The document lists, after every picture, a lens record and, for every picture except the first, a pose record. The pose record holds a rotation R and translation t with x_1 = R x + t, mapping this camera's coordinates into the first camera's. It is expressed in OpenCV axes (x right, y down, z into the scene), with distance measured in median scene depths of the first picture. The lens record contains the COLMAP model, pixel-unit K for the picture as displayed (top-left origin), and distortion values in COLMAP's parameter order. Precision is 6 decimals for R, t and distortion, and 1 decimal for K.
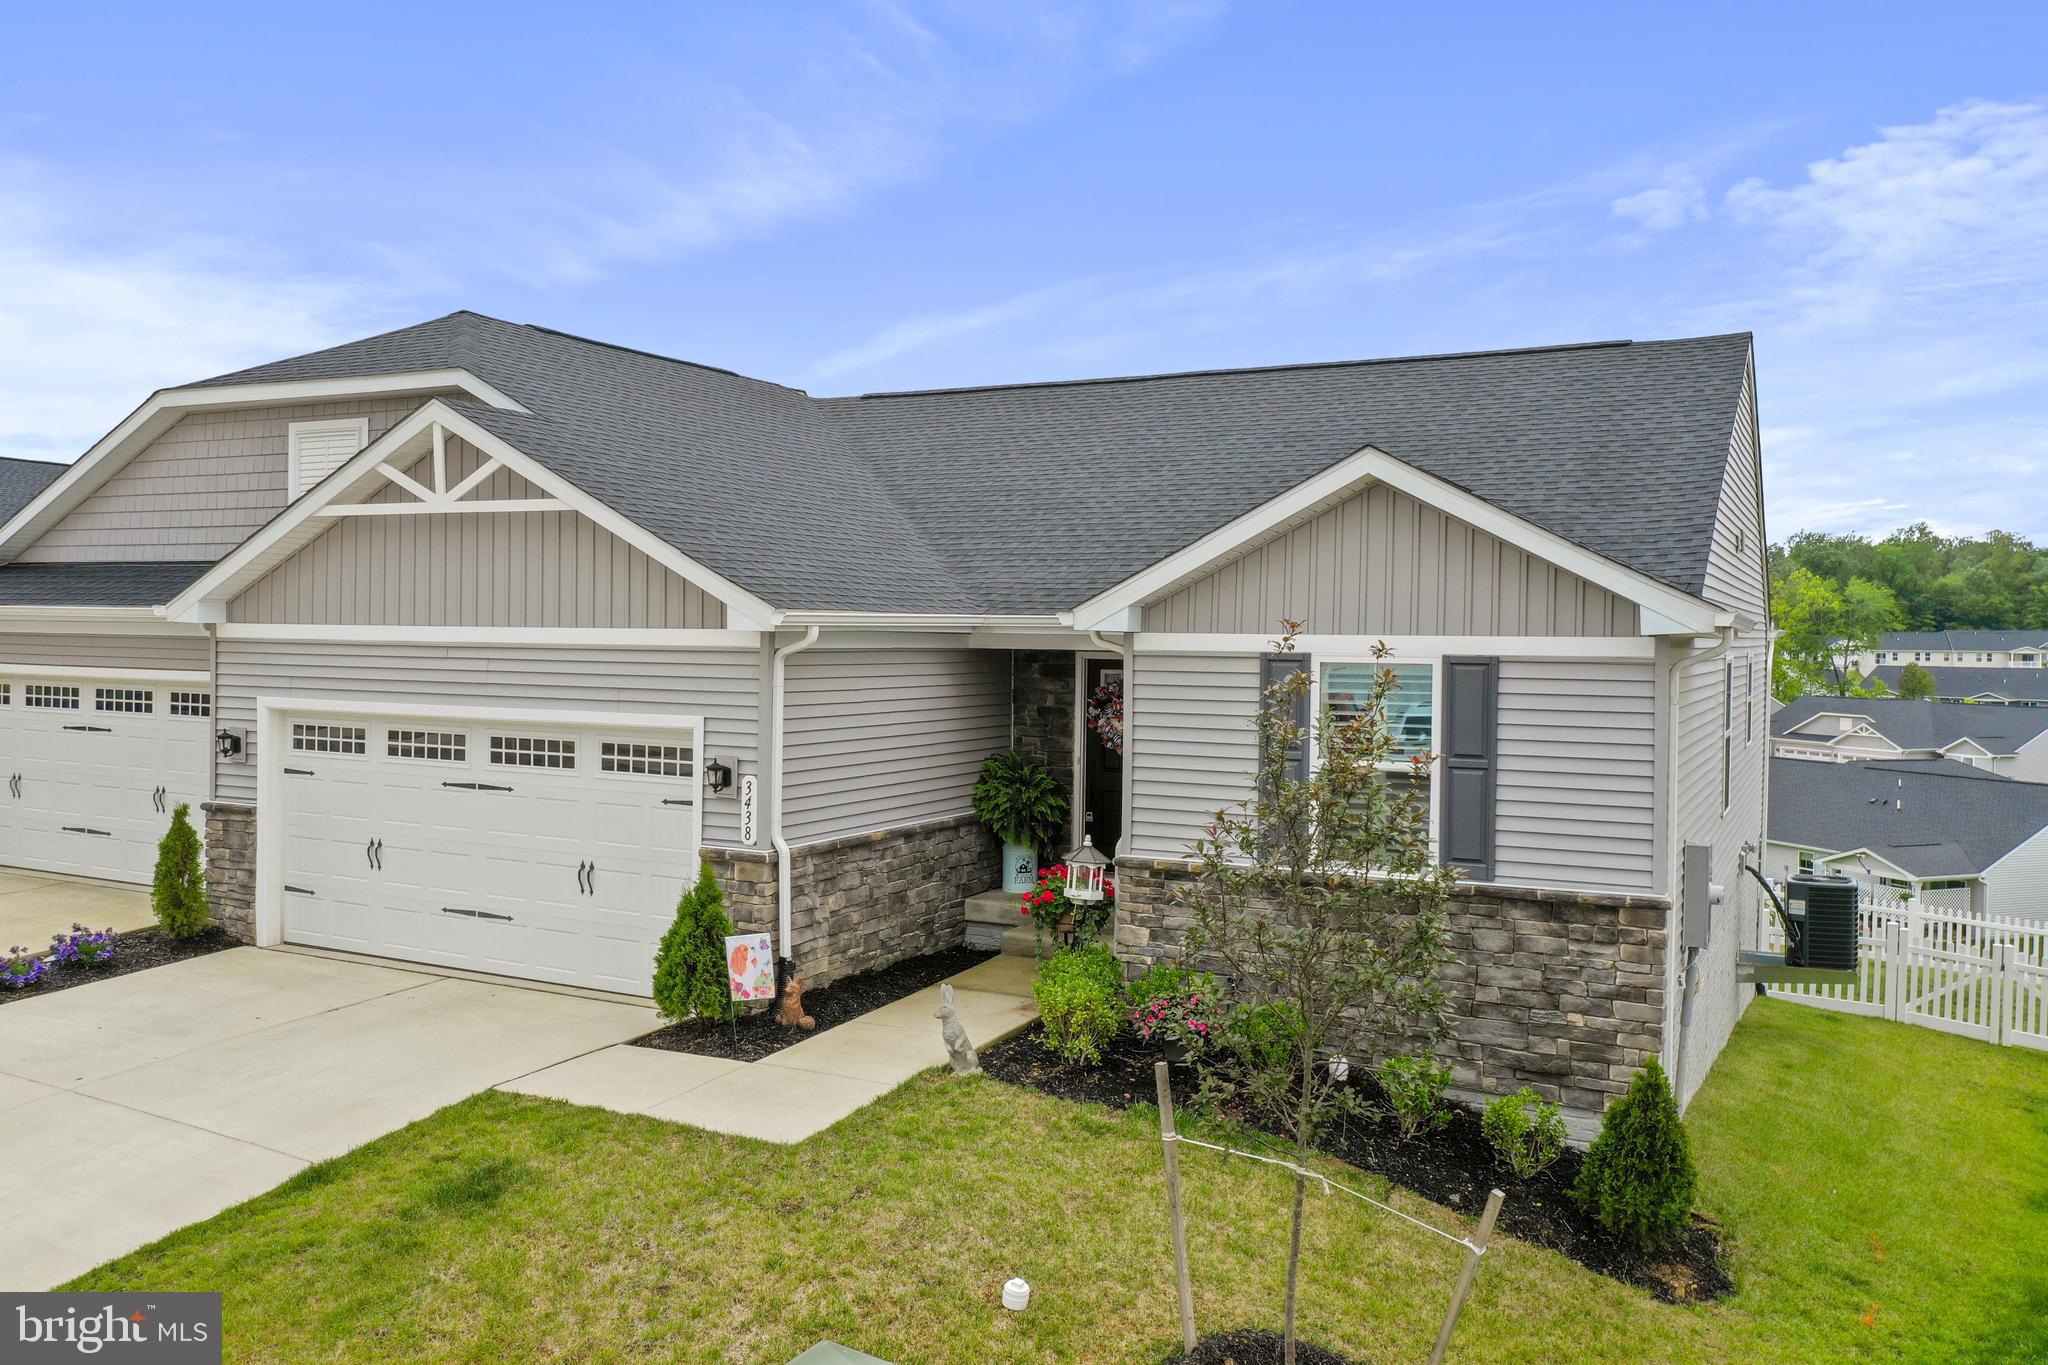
lens RADIAL K [[1620.7, 0, 1013.7], [0, 1620.7, 668.9], [0, 0, 1]] dist [-0.013382, 0.004527]
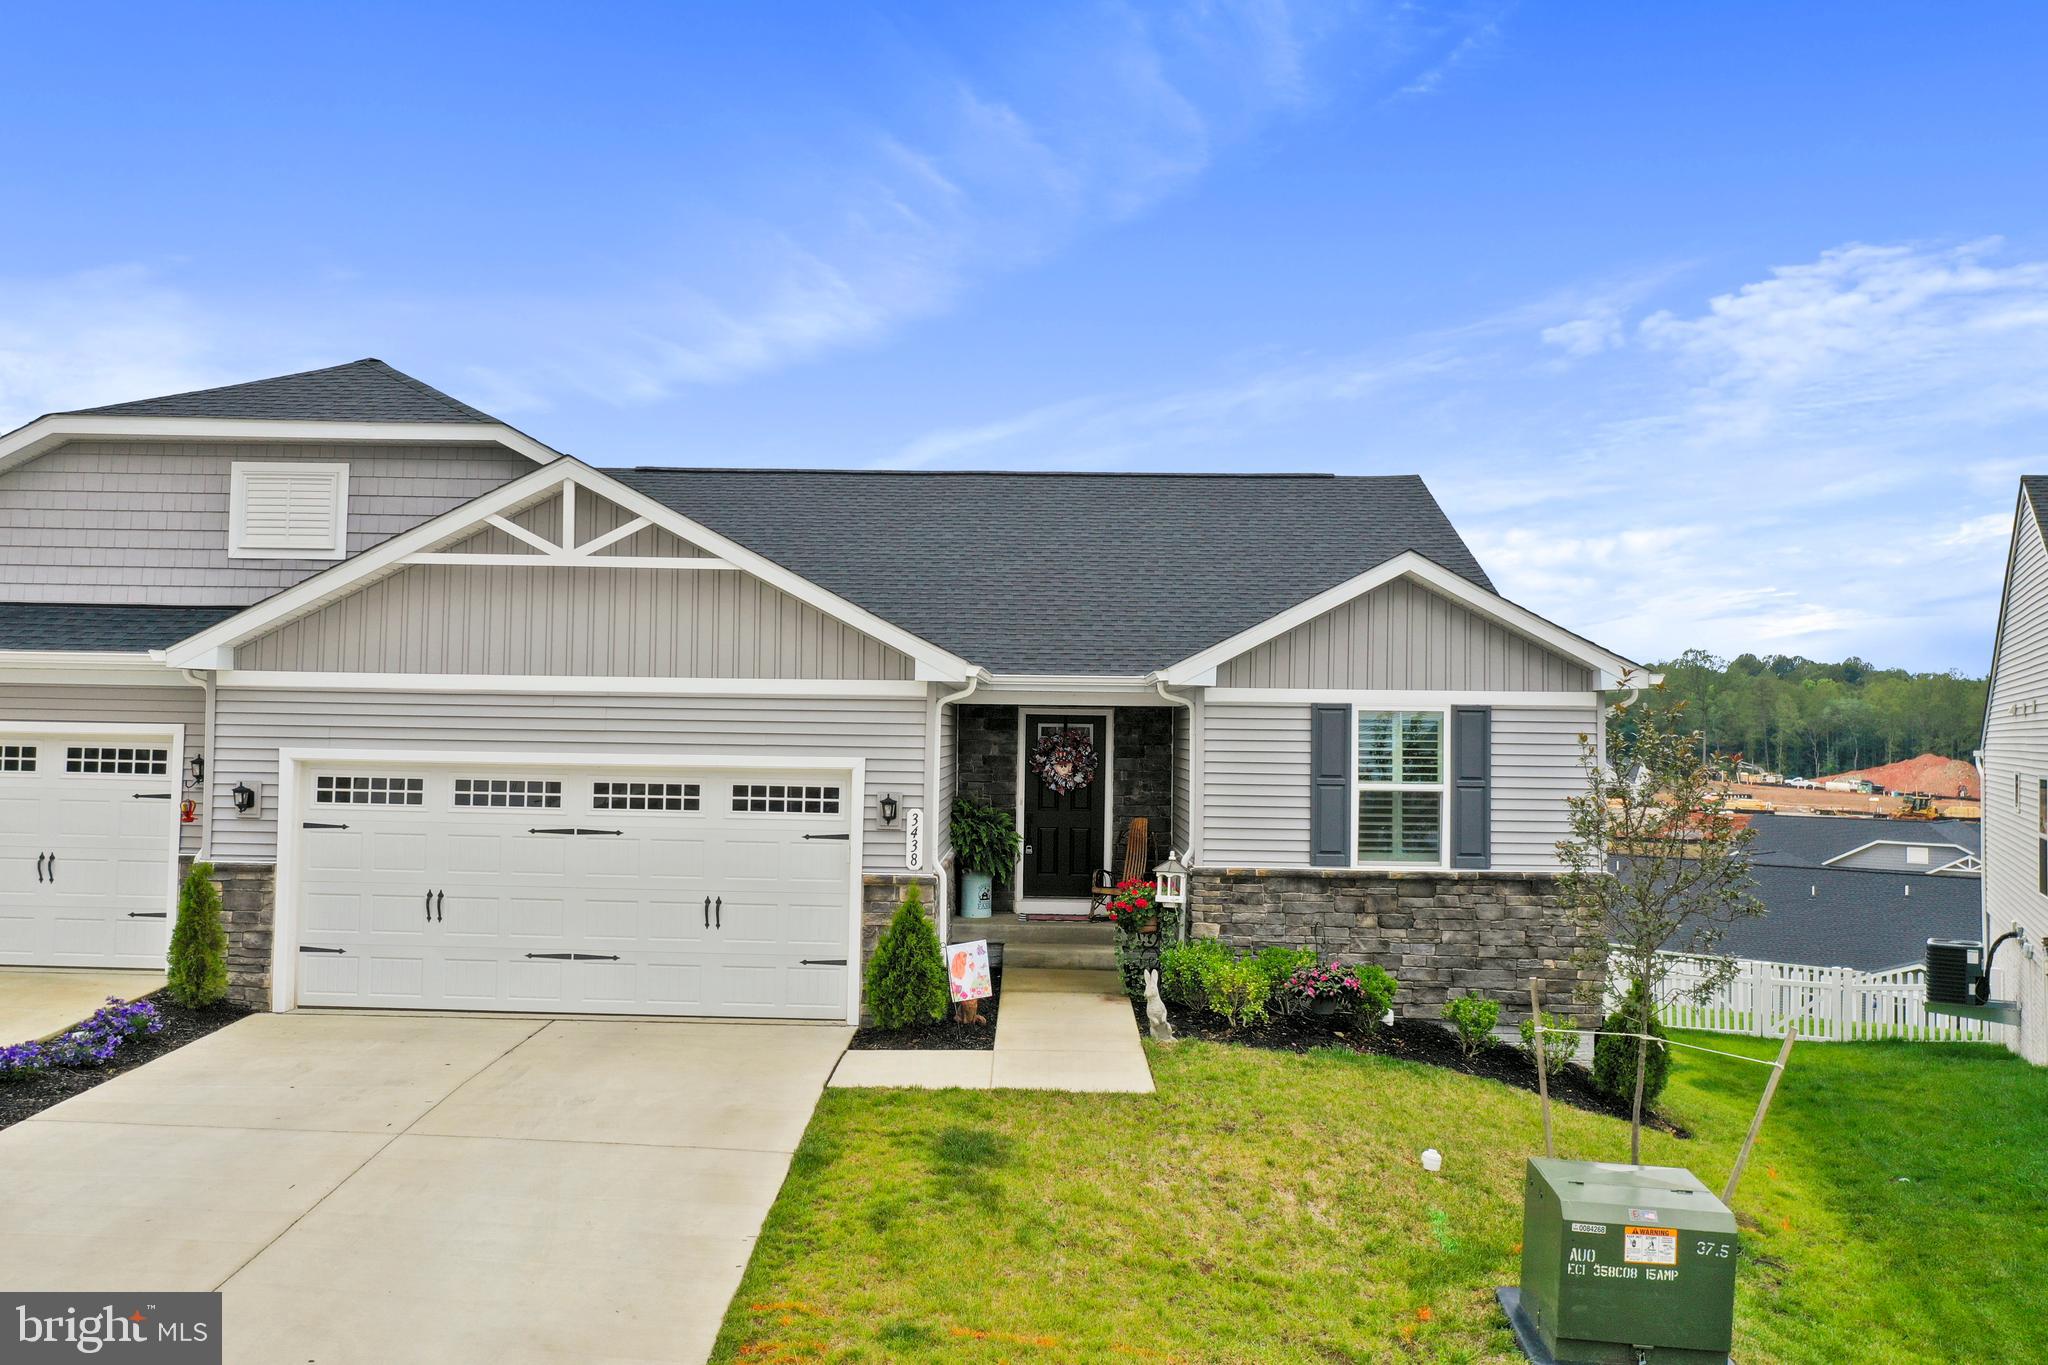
lens RADIAL K [[1620.7, 0, 1013.7], [0, 1620.7, 668.9], [0, 0, 1]] dist [-0.013382, 0.004527]
pose [[0.896068, 0.017767, 0.443562, -0.597899], [0.005527, 0.998675, -0.051168, 0.025935], [-0.443883, 0.048302, 0.894782, -0.054698]]
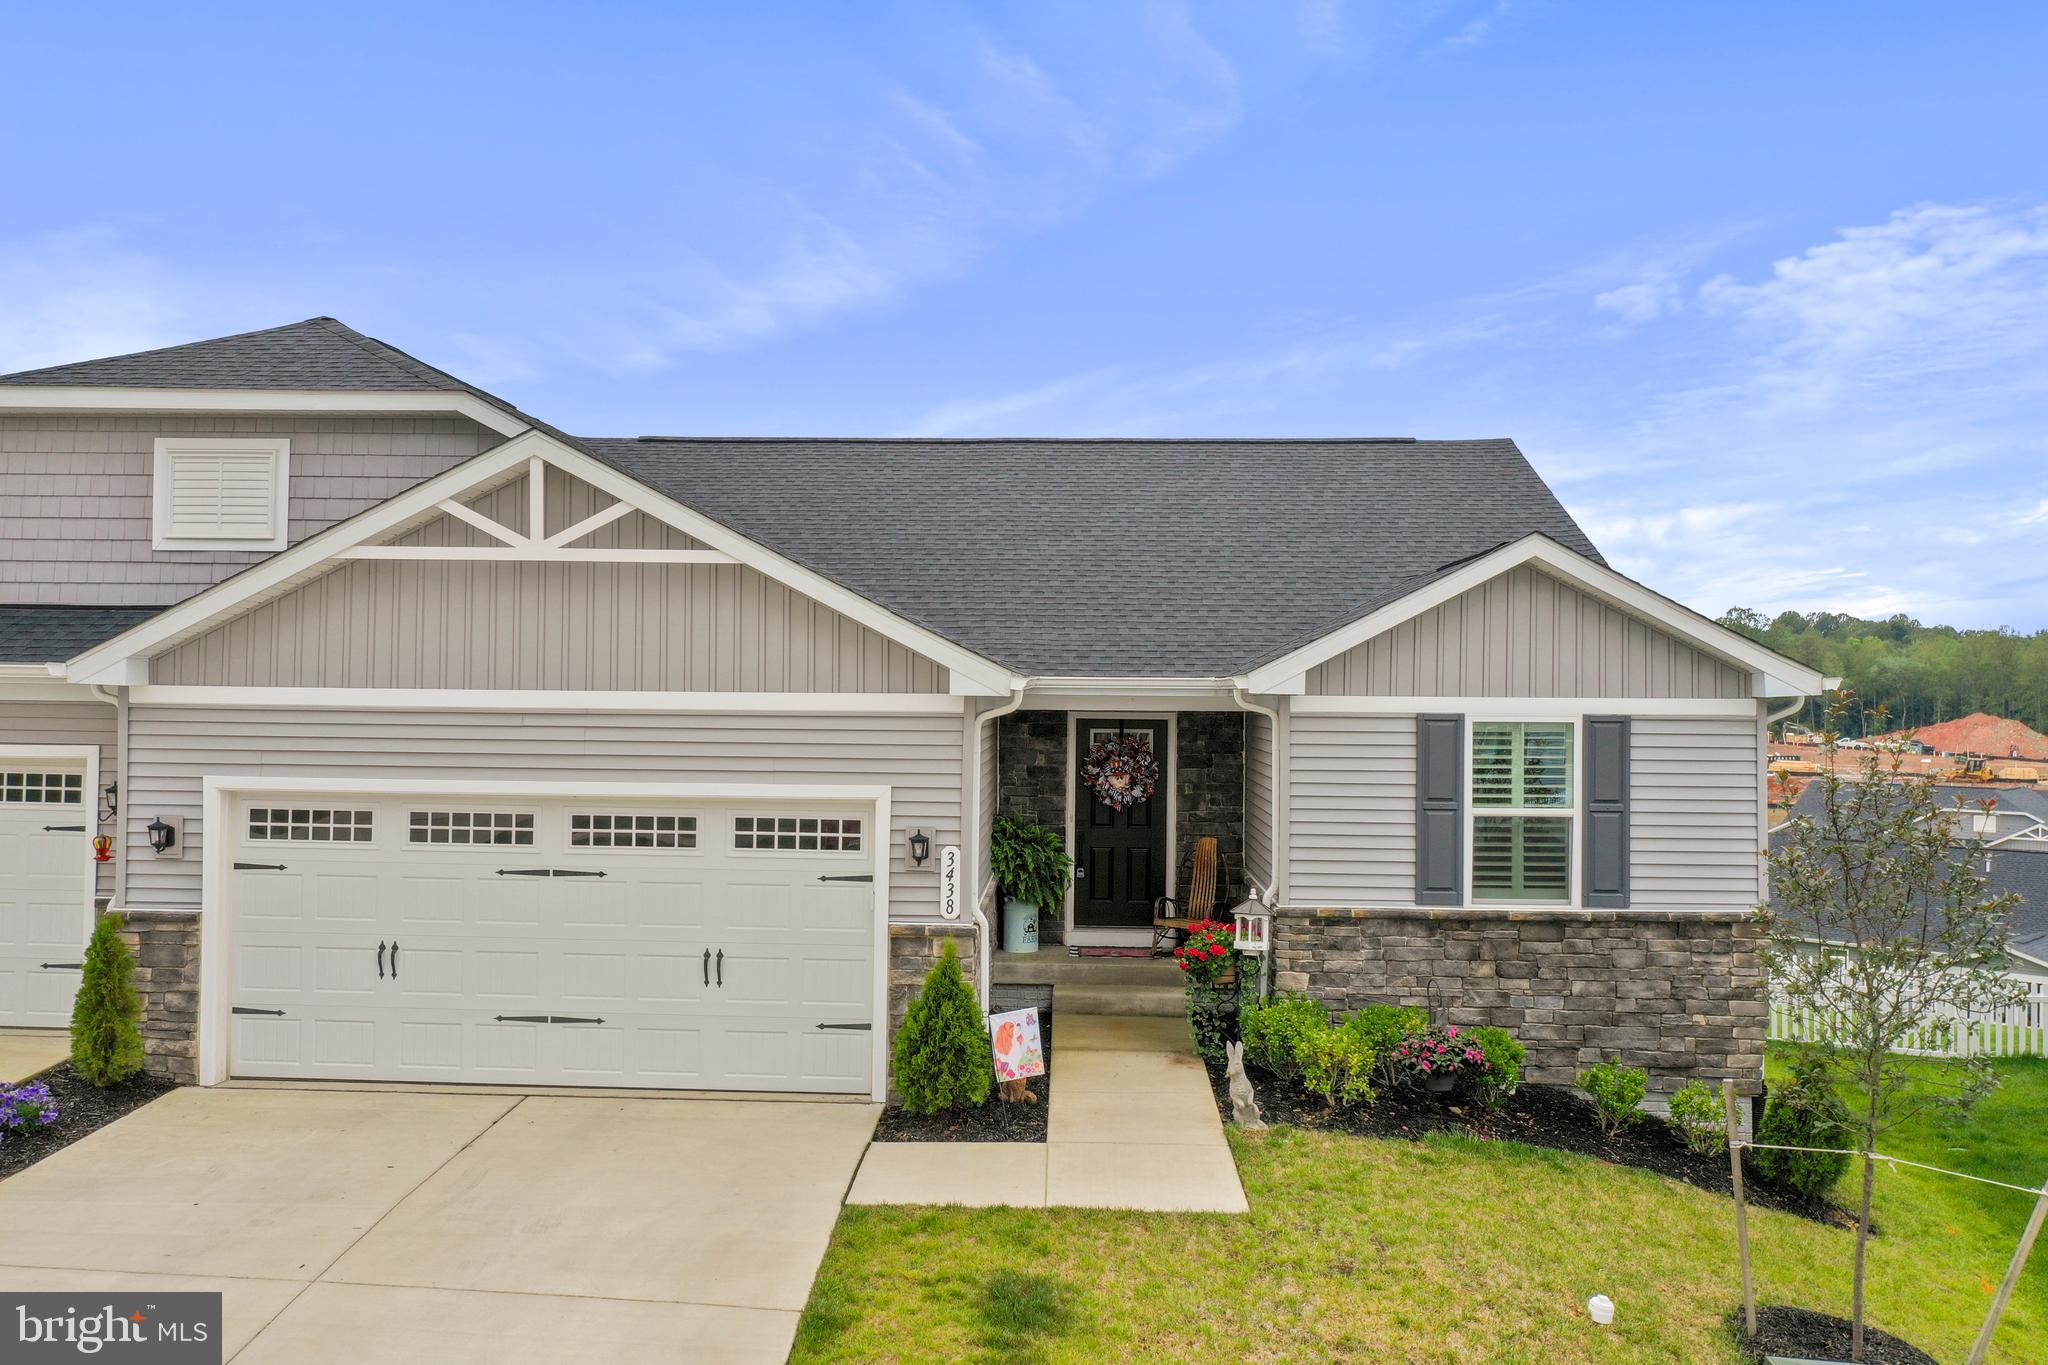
lens RADIAL K [[1620.7, 0, 1013.7], [0, 1620.7, 668.9], [0, 0, 1]] dist [-0.013382, 0.004527]
pose [[0.905092, 0.002350, 0.425210, -0.528128], [0.010309, 0.999569, -0.027469, -0.012011], [-0.425091, 0.029245, 0.904678, 0.111555]]
